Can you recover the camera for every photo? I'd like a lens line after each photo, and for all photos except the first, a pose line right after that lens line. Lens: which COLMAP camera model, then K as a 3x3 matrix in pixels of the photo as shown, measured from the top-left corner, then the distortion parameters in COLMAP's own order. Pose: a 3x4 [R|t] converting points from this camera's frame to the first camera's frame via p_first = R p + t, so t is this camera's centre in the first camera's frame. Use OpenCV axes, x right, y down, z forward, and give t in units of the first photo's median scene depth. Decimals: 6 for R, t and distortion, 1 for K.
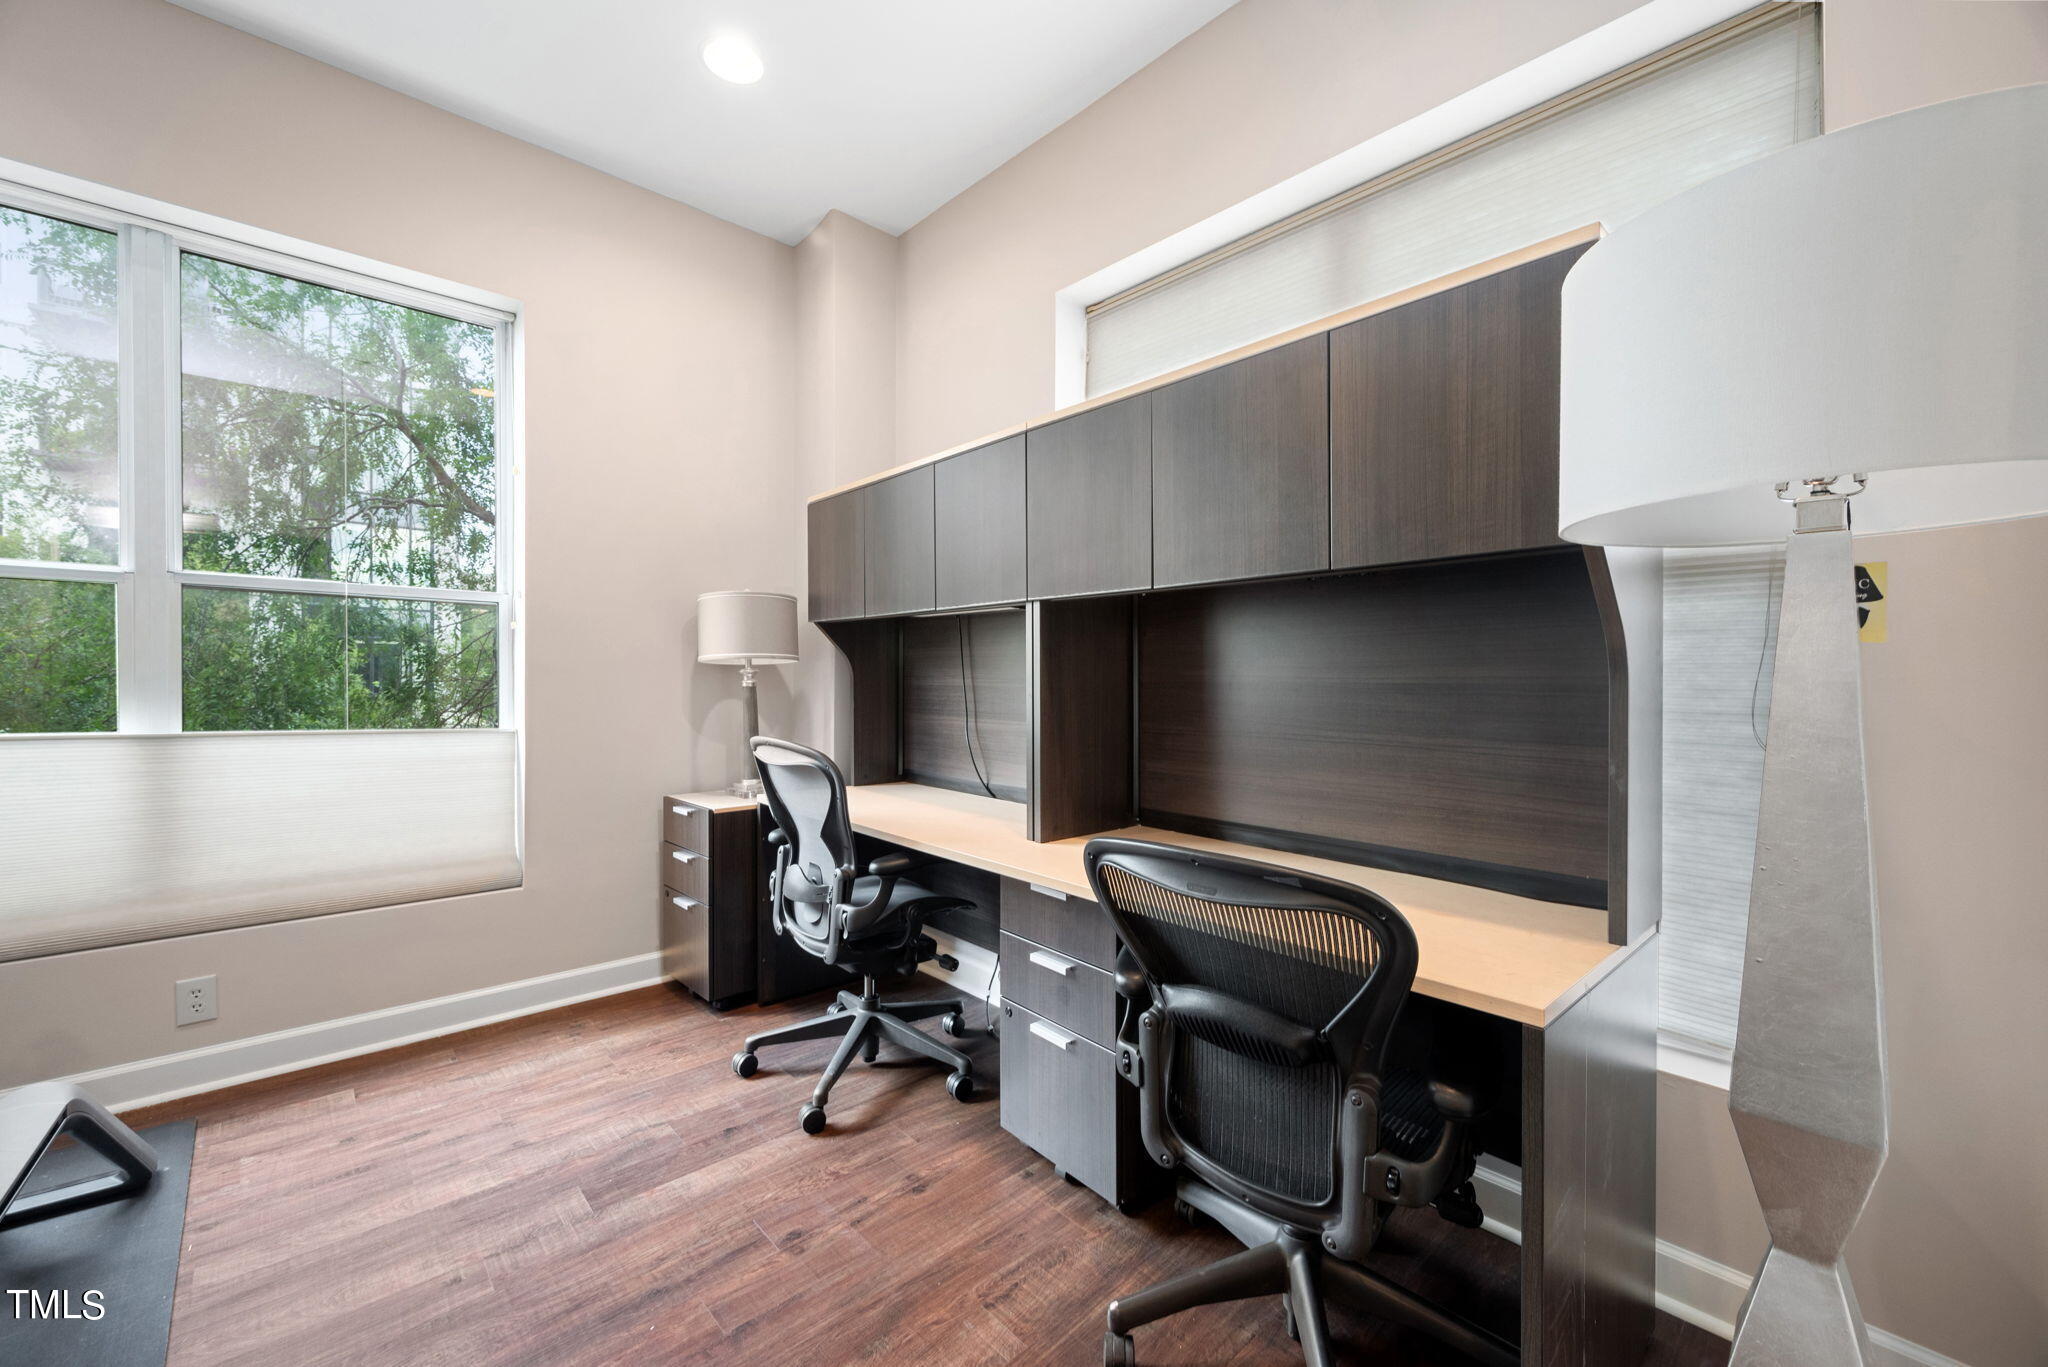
lens RADIAL K [[811.0, 0, 1028.0], [0, 811.0, 676.9], [0, 0, 1]] dist [0.000123, -0.000076]
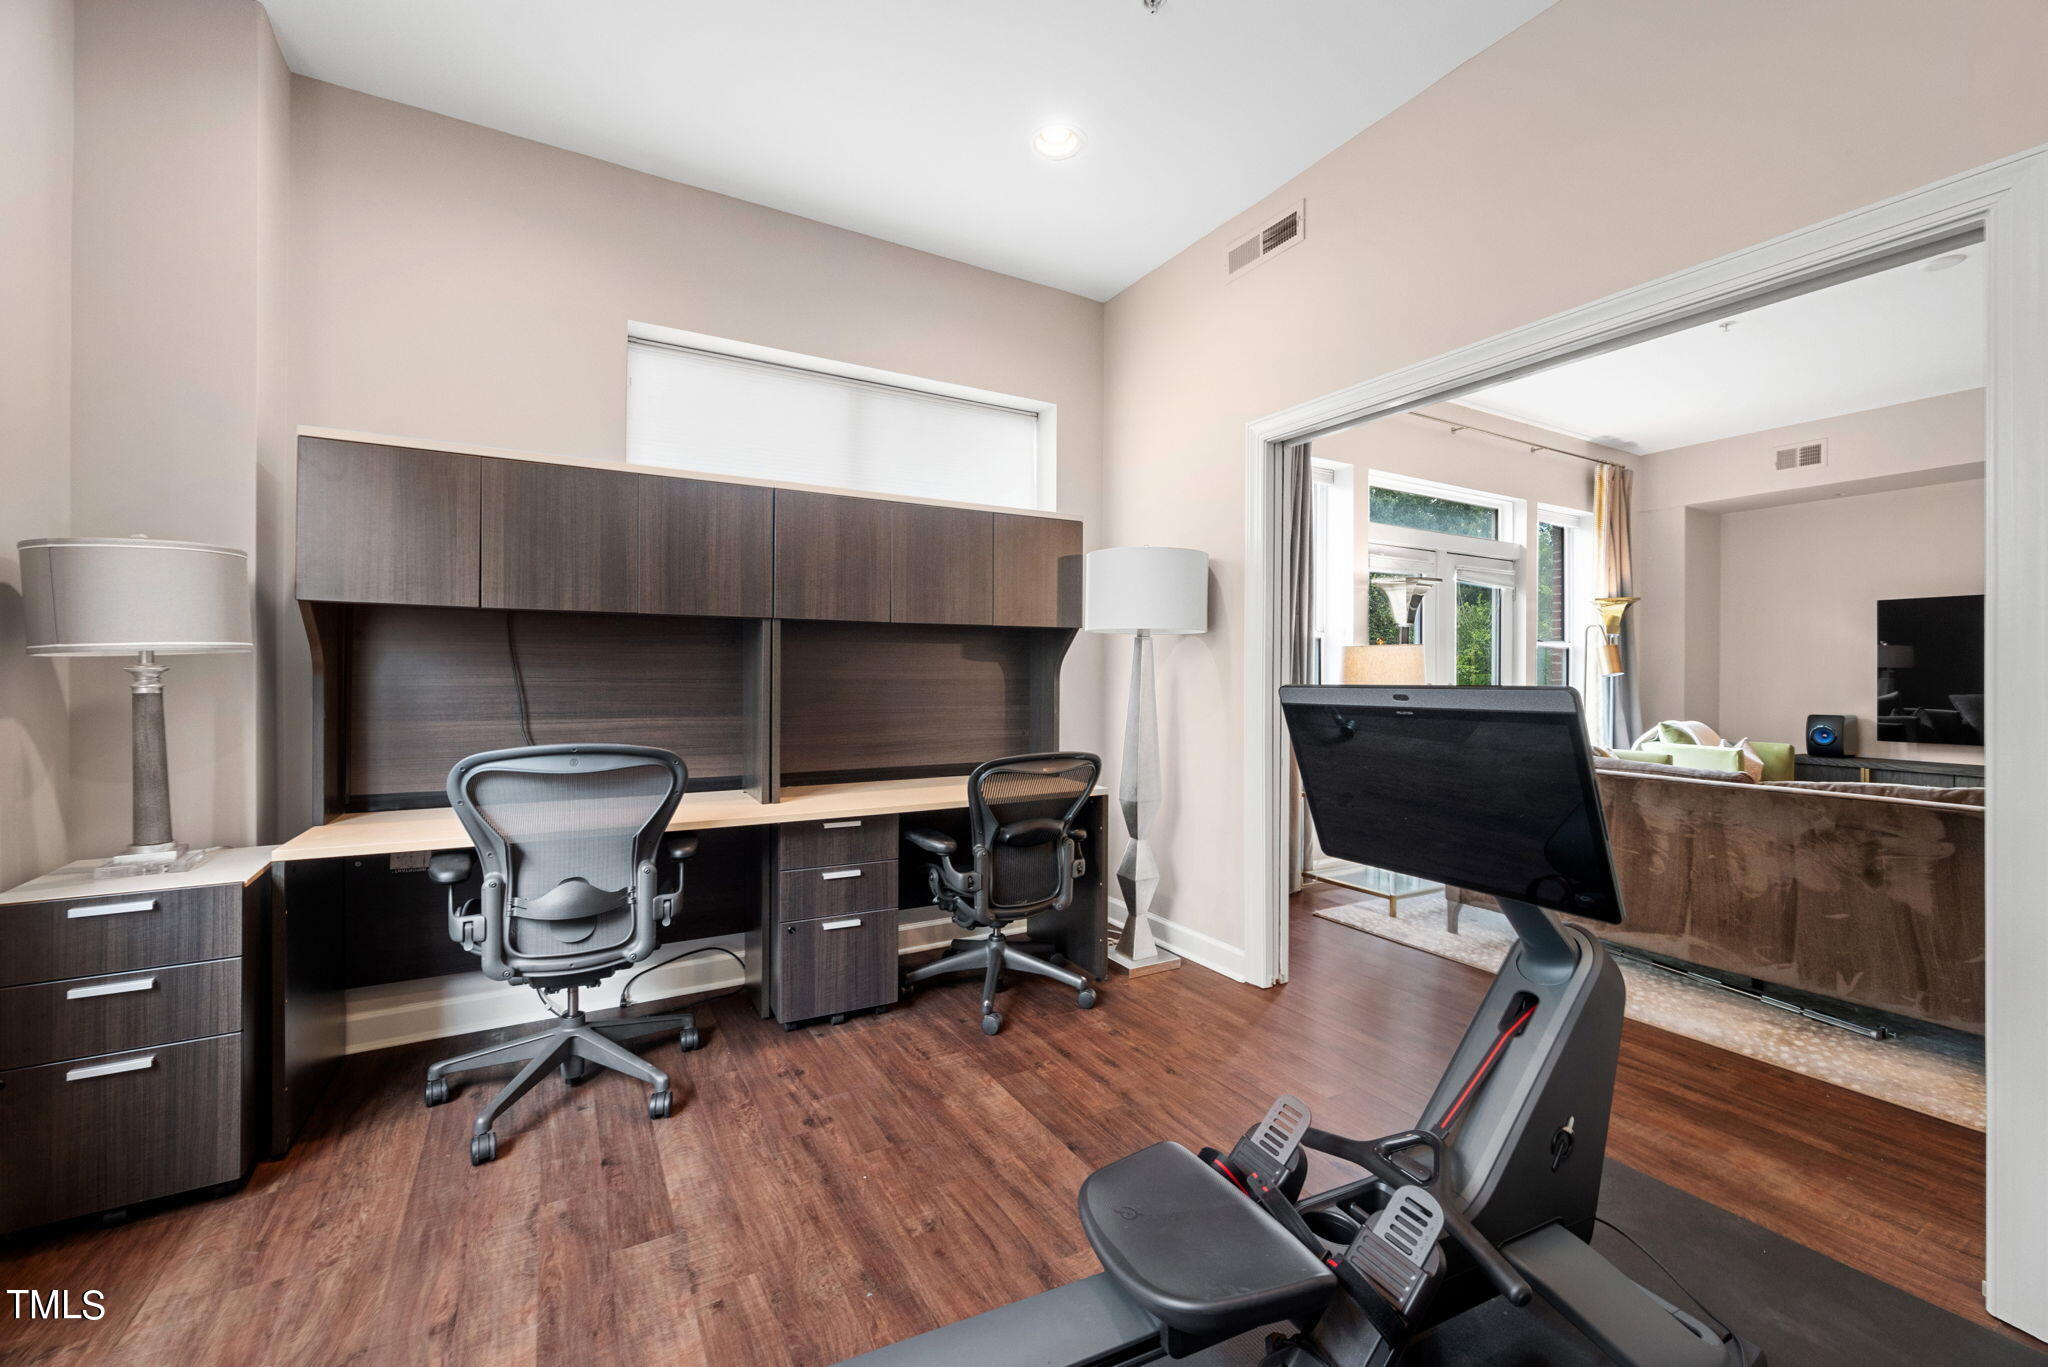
lens RADIAL K [[811.0, 0, 1028.0], [0, 811.0, 676.9], [0, 0, 1]] dist [0.000123, -0.000076]
pose [[0.213793, -0.001541, 0.976878, -1.250400], [0.001220, 0.999998, 0.001311, -0.000389], [-0.976878, 0.000912, 0.213795, 0.347702]]
